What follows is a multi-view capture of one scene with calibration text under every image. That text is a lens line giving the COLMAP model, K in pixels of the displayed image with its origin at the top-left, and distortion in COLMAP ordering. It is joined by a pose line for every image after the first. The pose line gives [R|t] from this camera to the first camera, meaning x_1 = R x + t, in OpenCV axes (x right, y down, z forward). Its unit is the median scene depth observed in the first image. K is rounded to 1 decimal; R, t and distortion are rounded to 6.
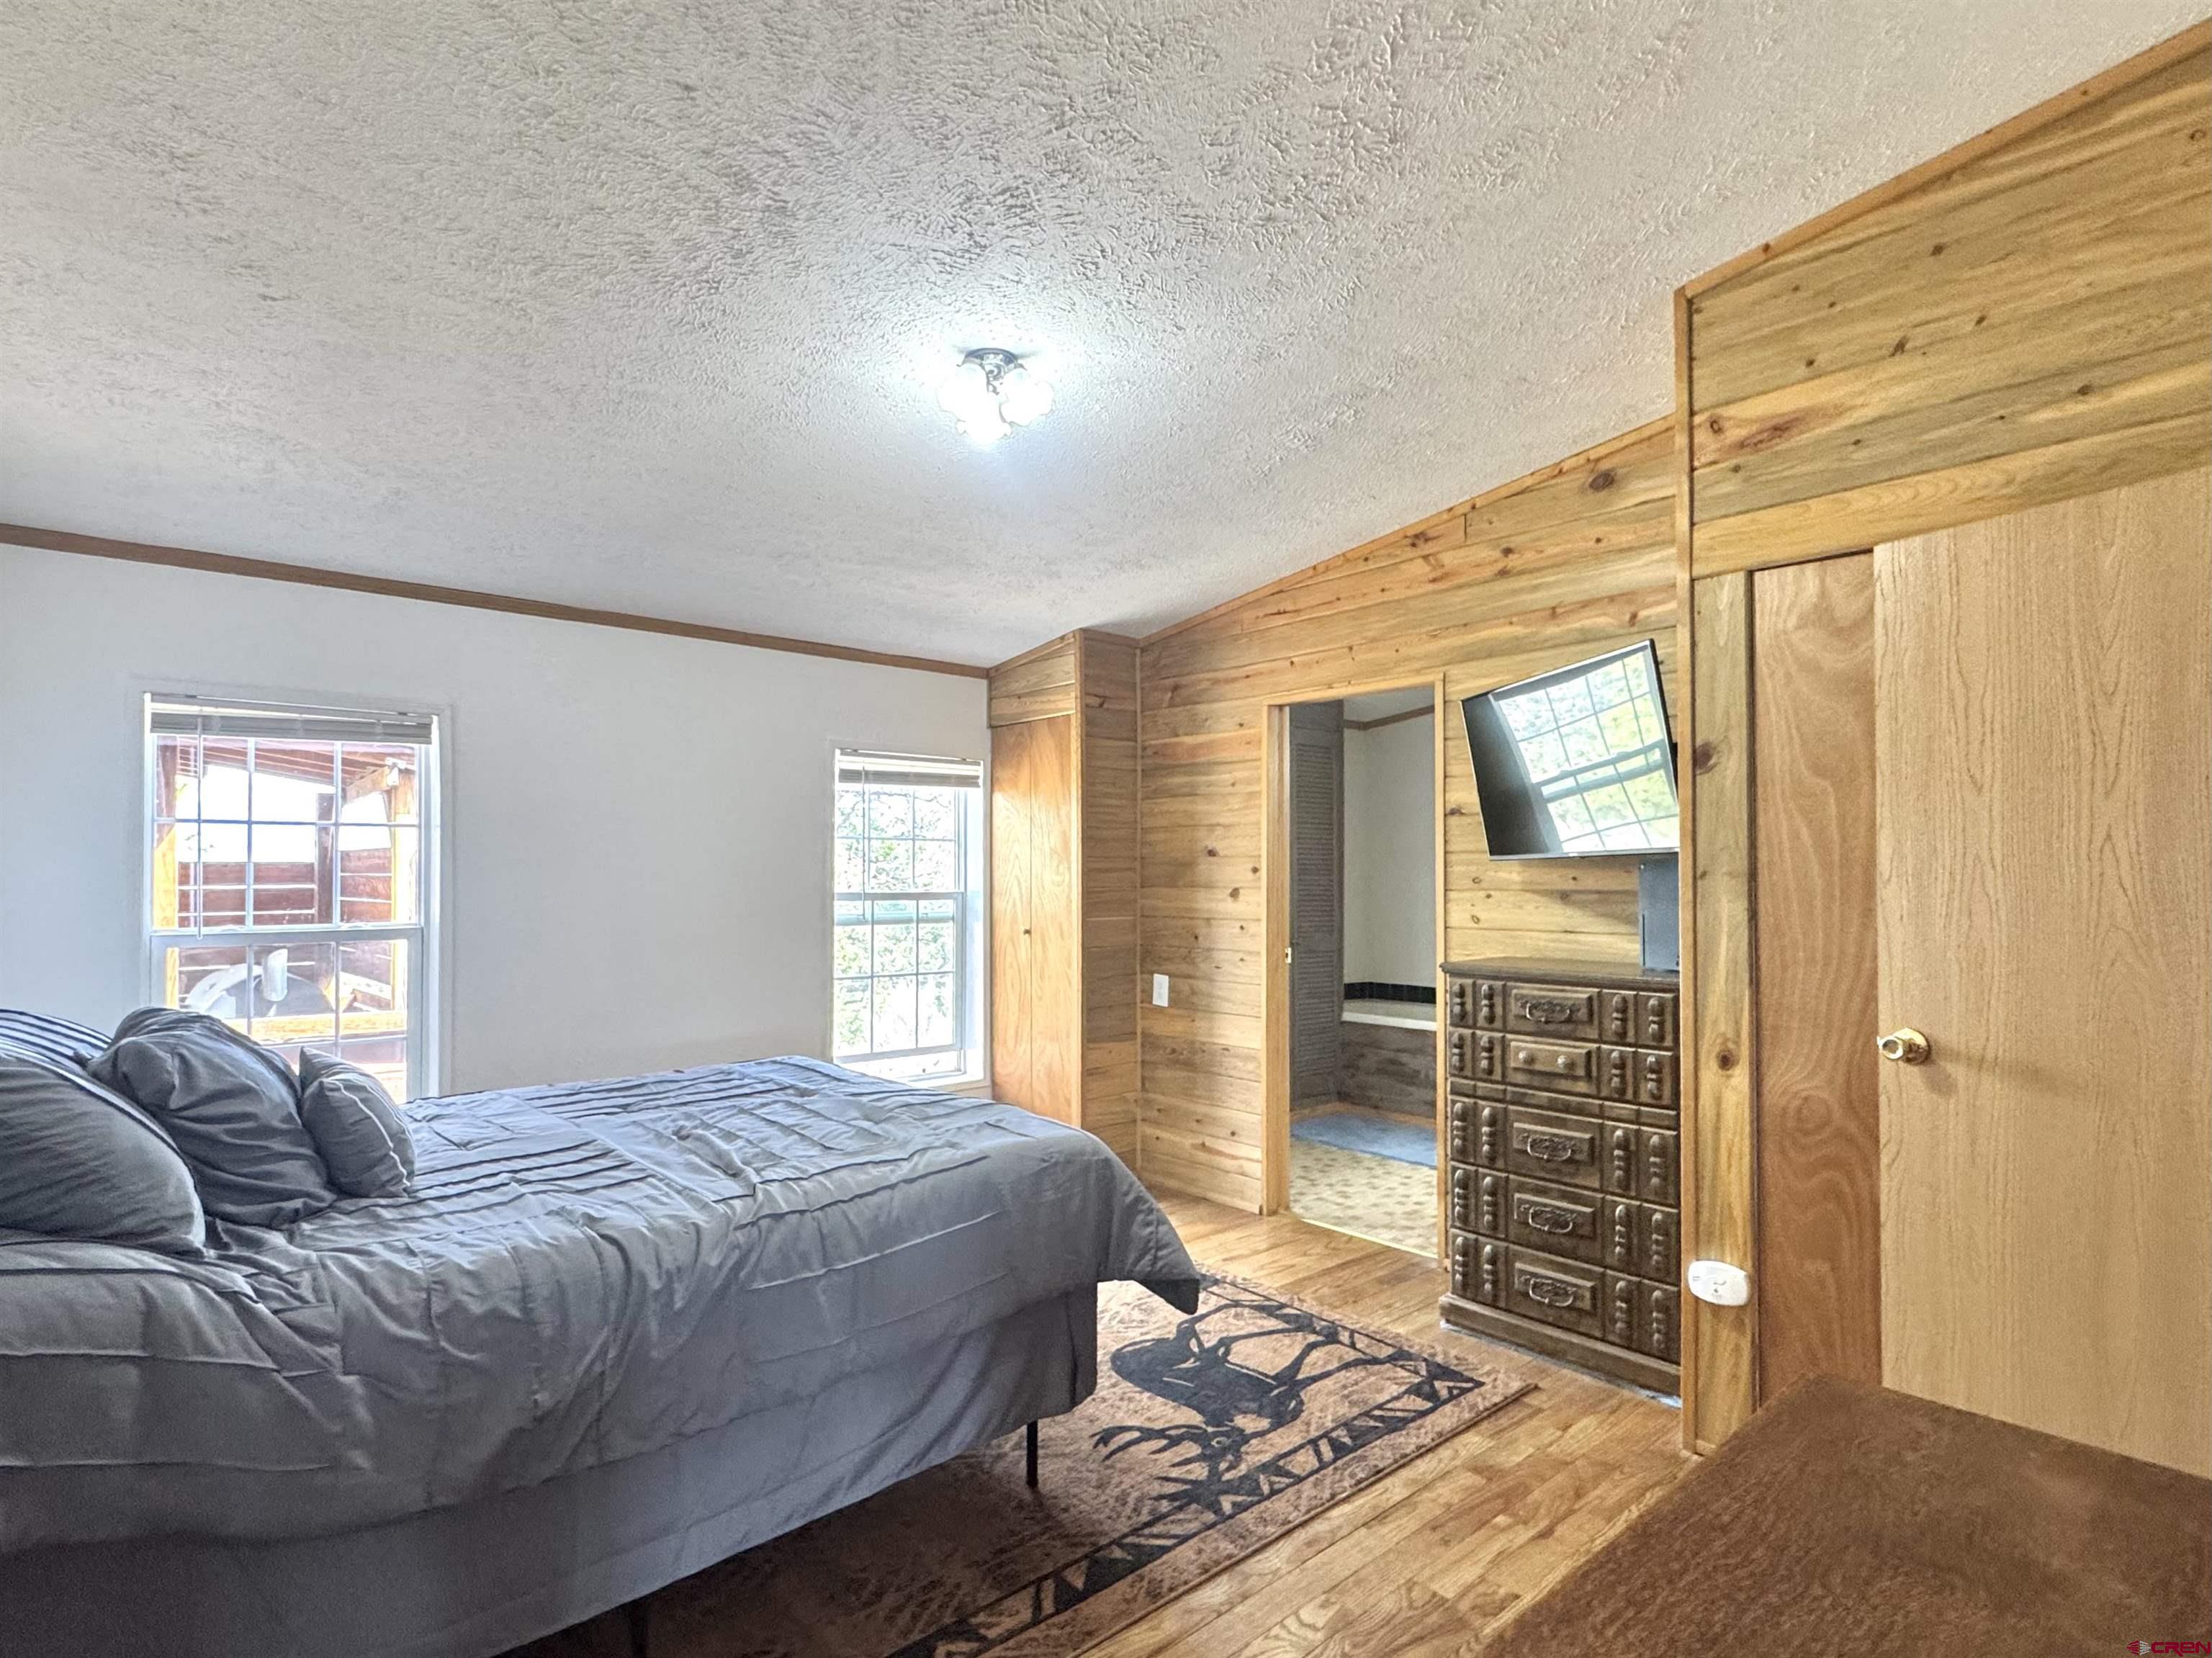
lens RADIAL K [[1136.6, 0, 1105.8], [0, 1136.6, 868.3], [0, 0, 1]] dist [0.000330, 0.000213]
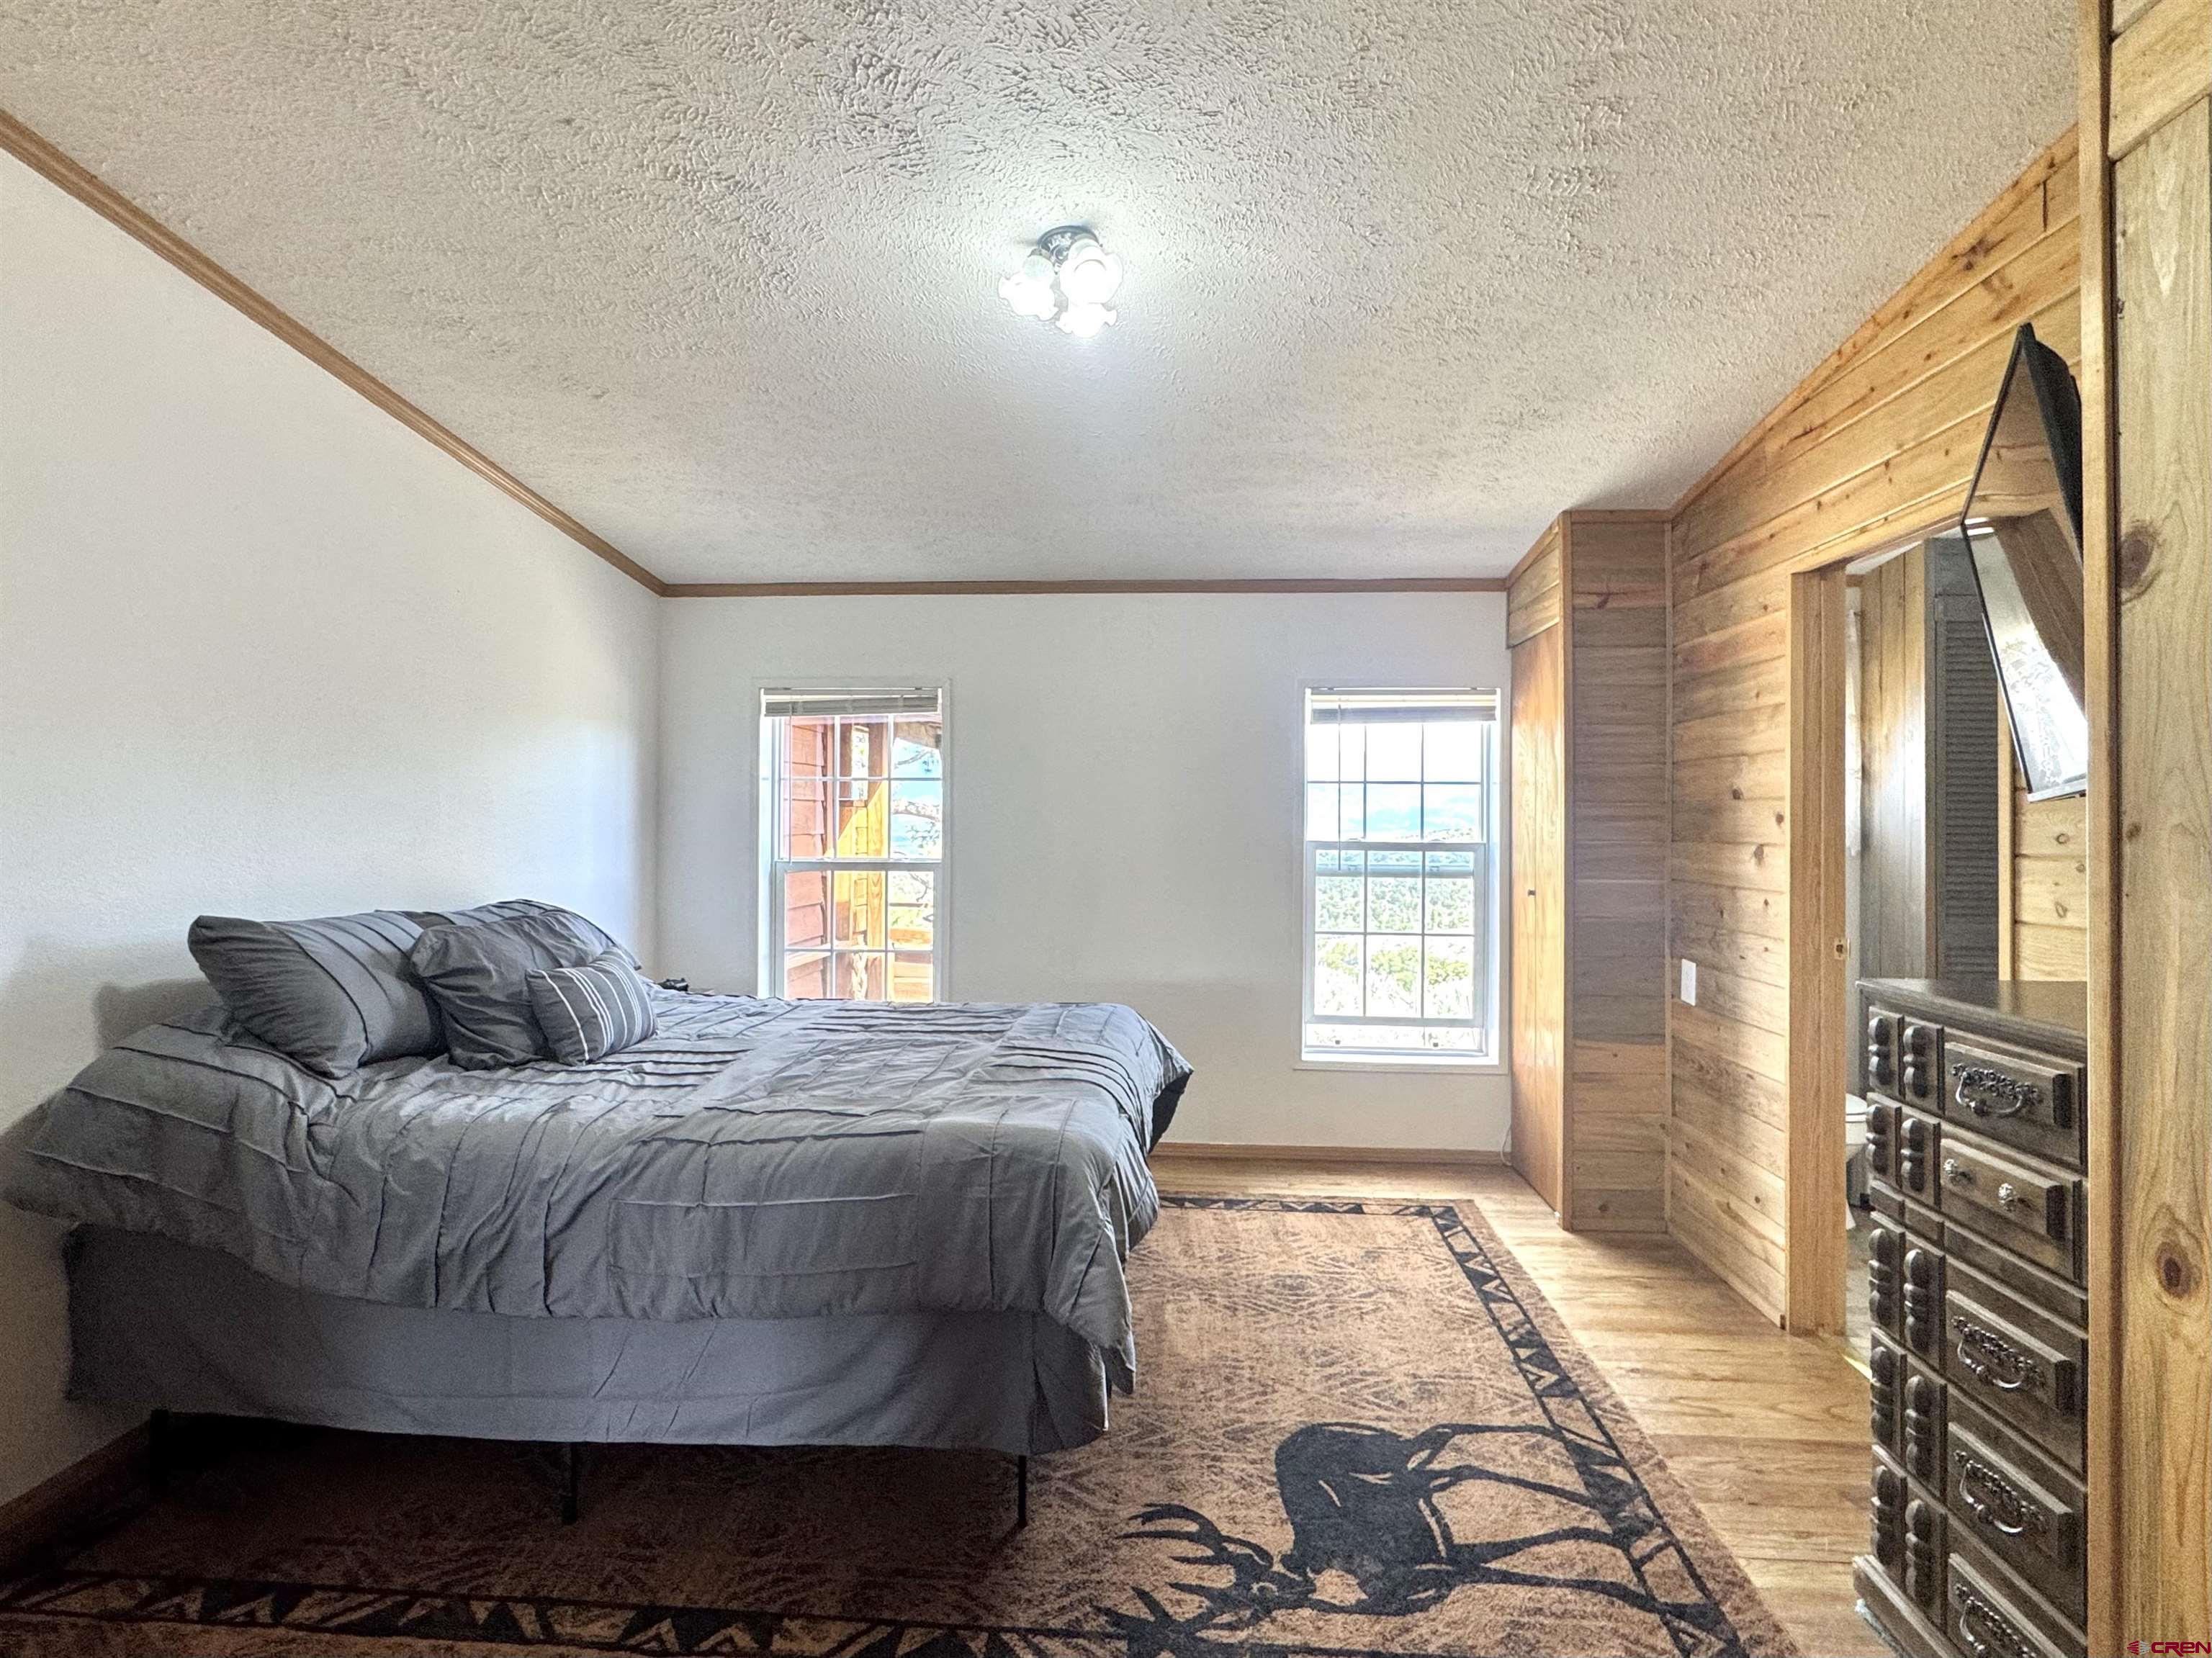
lens RADIAL K [[1115.2, 0, 1109.7], [0, 1115.2, 810.8], [0, 0, 1]] dist [0.000444, 0.000483]
pose [[0.702180, -0.000402, -0.711999, 0.402264], [-0.002918, 0.999990, -0.003442, 0.000305], [0.711993, 0.004495, 0.702172, 0.305200]]
